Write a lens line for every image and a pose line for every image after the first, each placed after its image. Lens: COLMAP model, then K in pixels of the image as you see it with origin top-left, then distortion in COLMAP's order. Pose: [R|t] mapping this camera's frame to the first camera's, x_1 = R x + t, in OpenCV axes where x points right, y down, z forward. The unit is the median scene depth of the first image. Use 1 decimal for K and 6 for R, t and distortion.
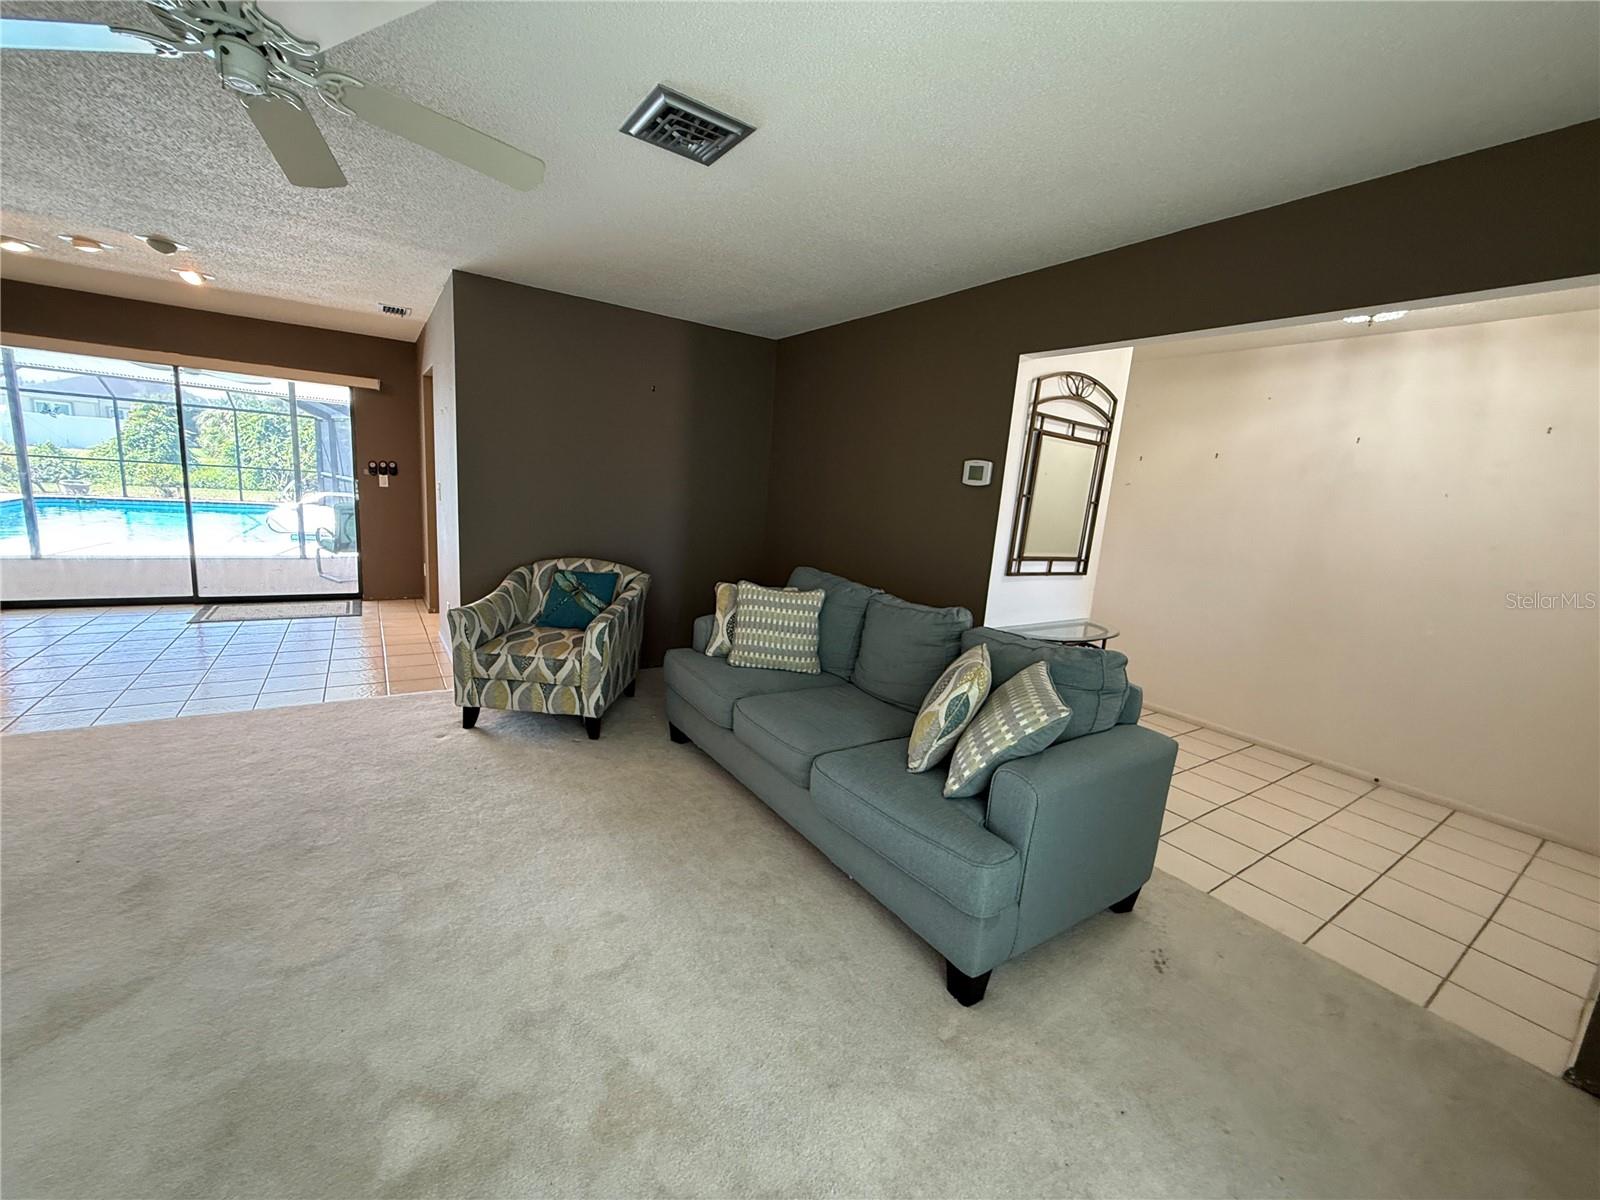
lens RADIAL K [[634.8, 0, 800.0], [0, 634.8, 600.0], [0, 0, 1]] dist [-0.000258, -0.000210]
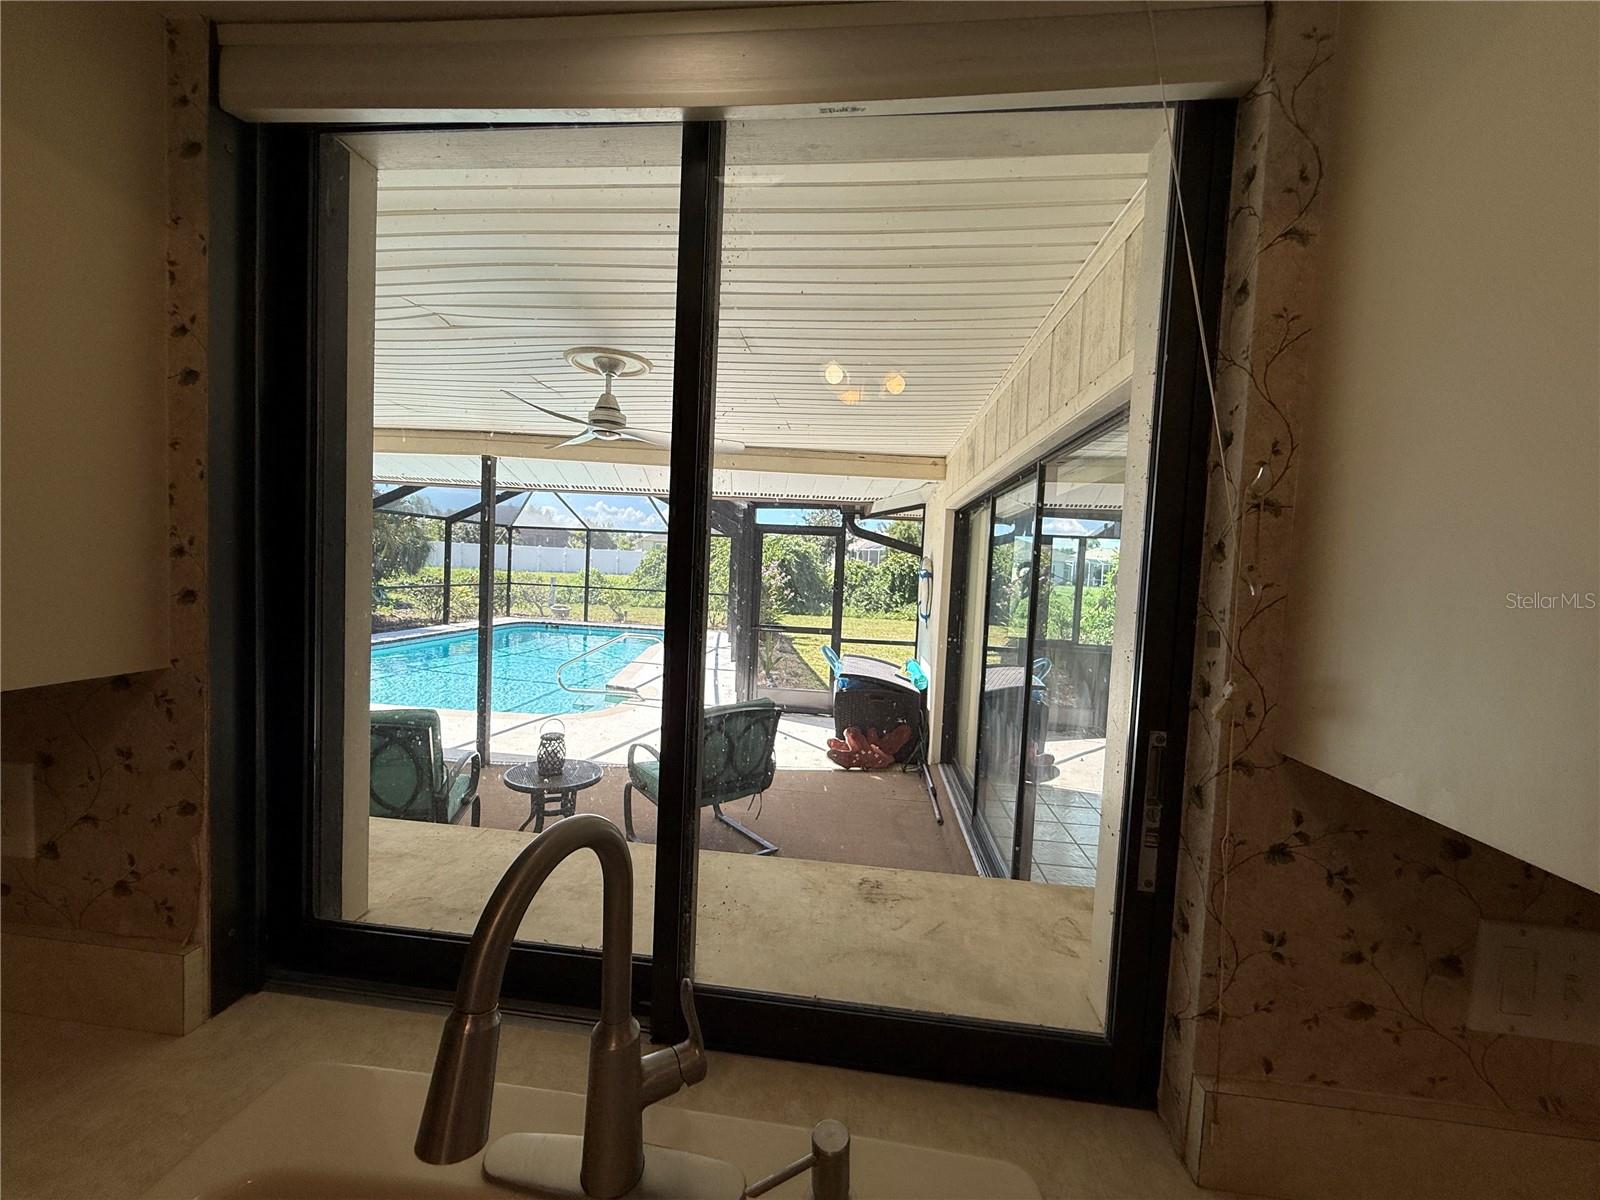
lens RADIAL K [[637.7, 0, 793.4], [0, 637.7, 599.3], [0, 0, 1]] dist [0.000376, -0.000030]
pose [[0.765350, -0.002607, -0.643608, -0.592028], [-0.109901, 0.984776, -0.134678, -0.437962], [0.634161, 0.173809, 0.753412, 1.969855]]
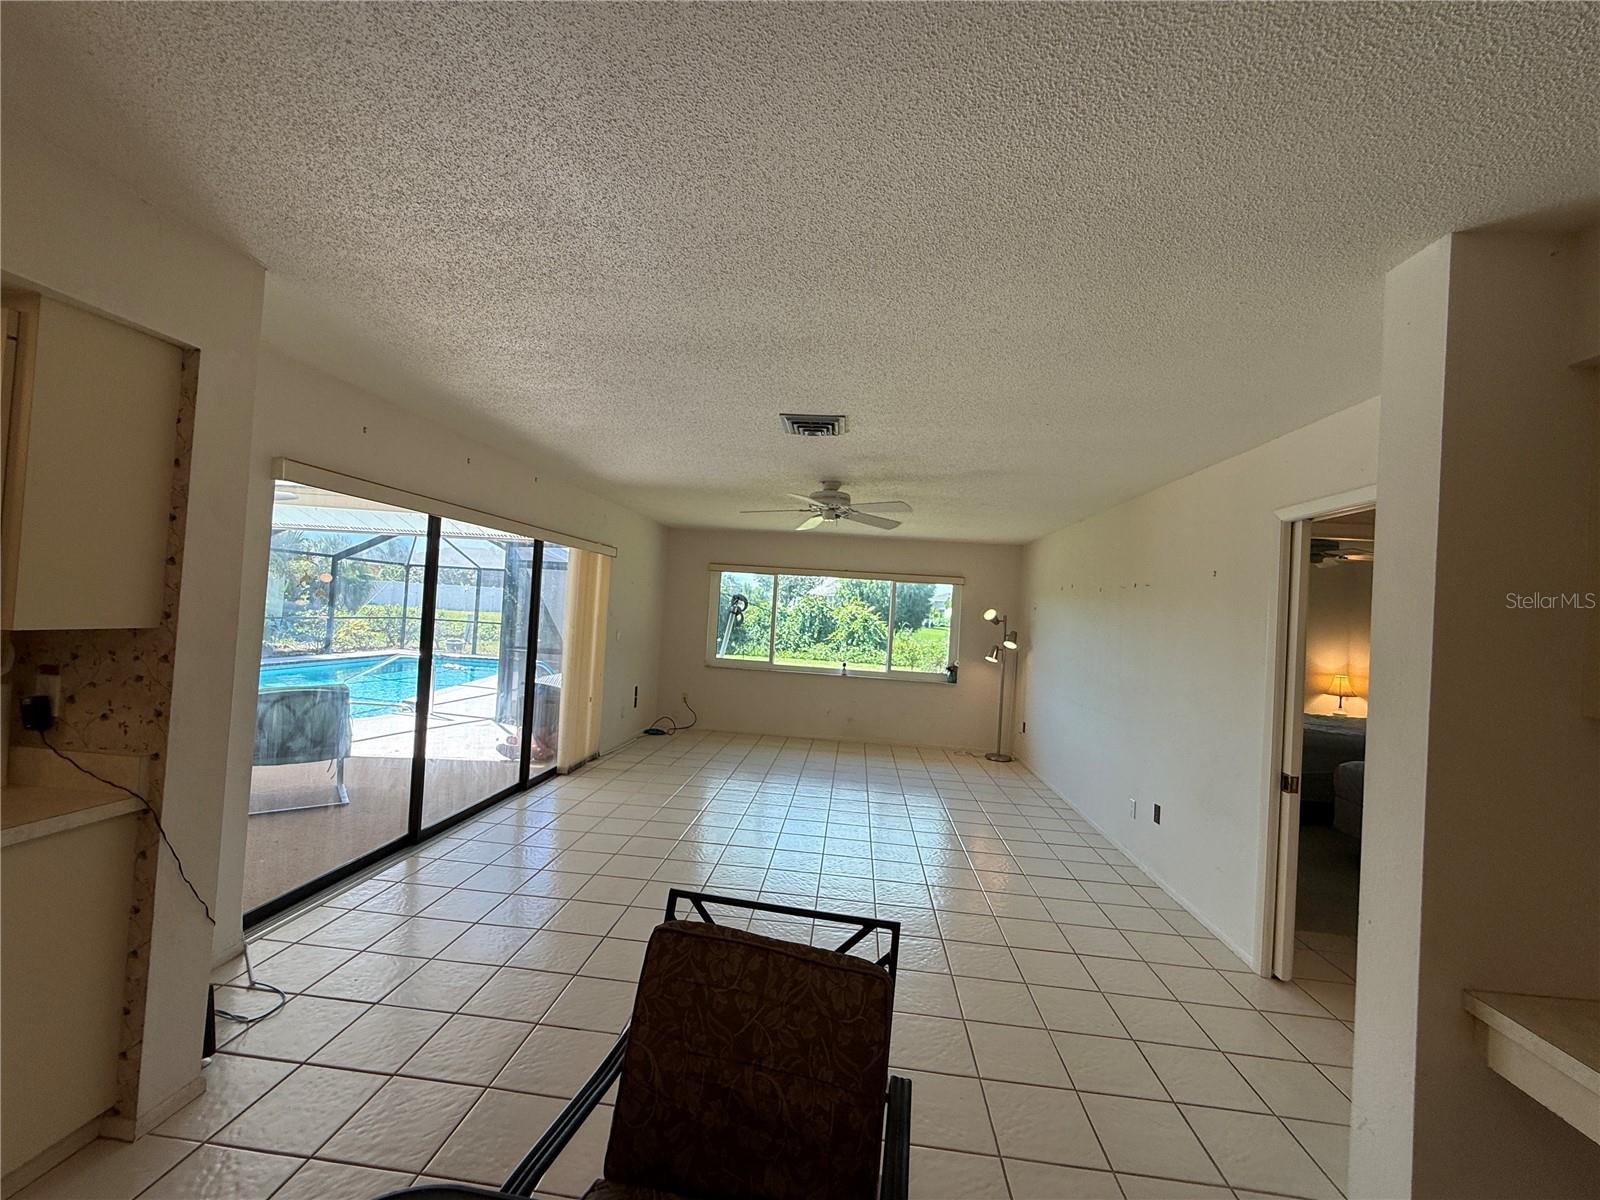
lens RADIAL K [[637.7, 0, 793.4], [0, 637.7, 599.3], [0, 0, 1]] dist [0.000376, -0.000030]
pose [[0.774180, -0.040088, -0.631695, 0.371037], [-0.118407, 0.971203, -0.206749, -0.422672], [0.621792, 0.234858, 0.747139, 2.308036]]
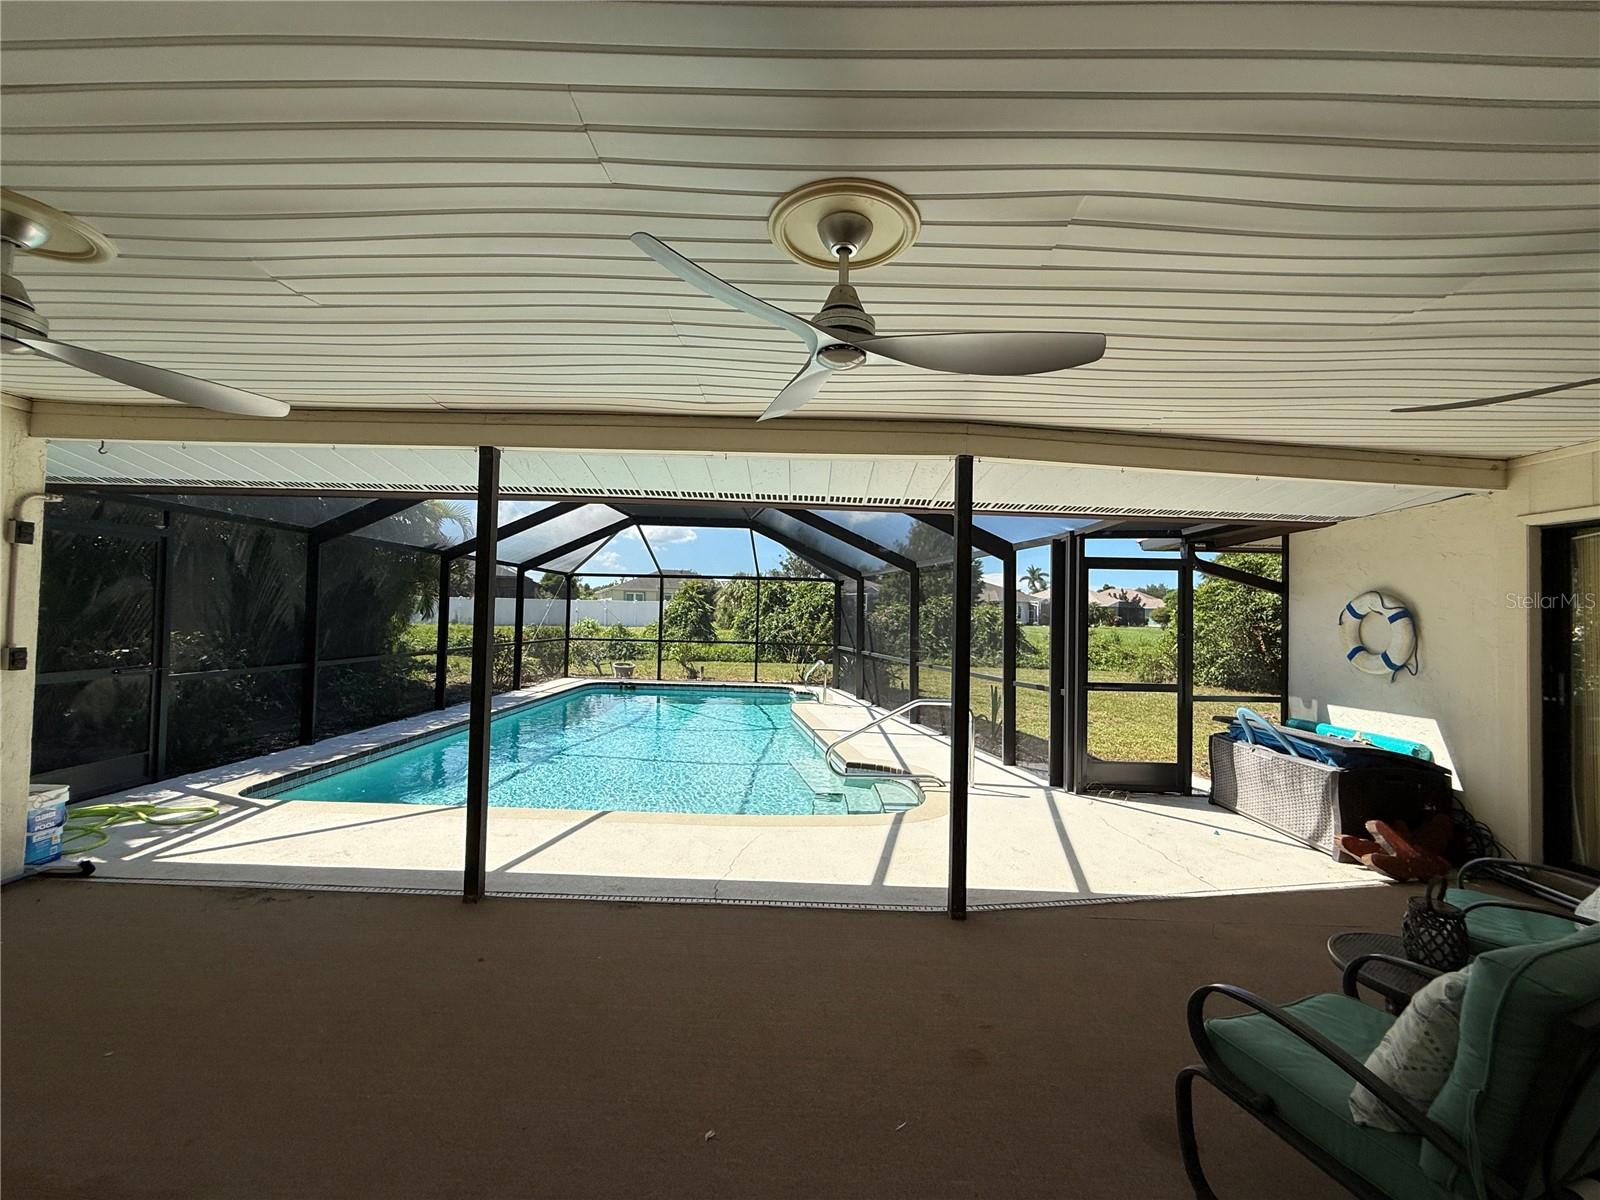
lens RADIAL K [[629.5, 0, 793.0], [0, 629.5, 597.6], [0, 0, 1]] dist [0.000594, 0.000076]
pose [[0.818304, -0.070128, -0.570491, -1.731503], [-0.068232, 0.973659, -0.217559, -0.428588], [0.570721, 0.216955, 0.791965, 1.672417]]
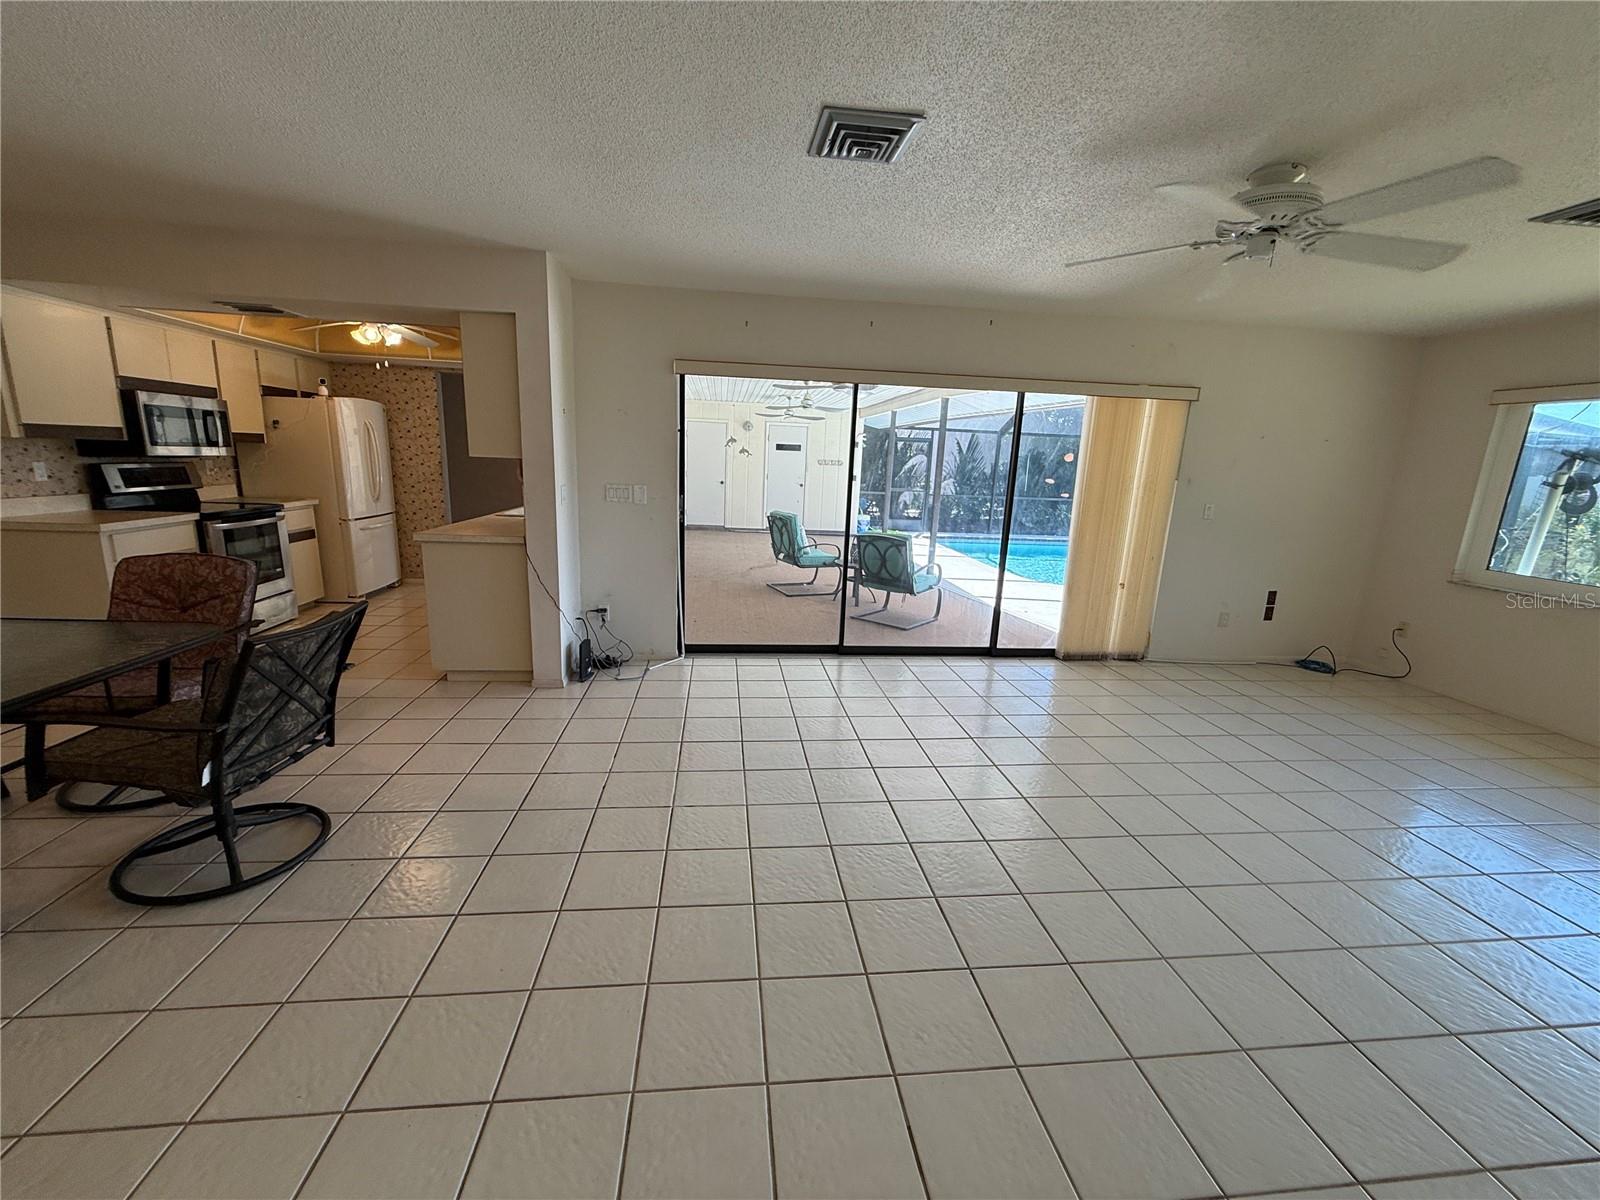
lens RADIAL K [[637.7, 0, 793.4], [0, 637.7, 599.3], [0, 0, 1]] dist [0.000376, -0.000030]
pose [[-0.458078, 0.101253, -0.883126, 0.420674], [-0.236069, 0.943959, 0.230677, -0.579356], [0.856992, 0.314147, -0.408504, 3.305740]]
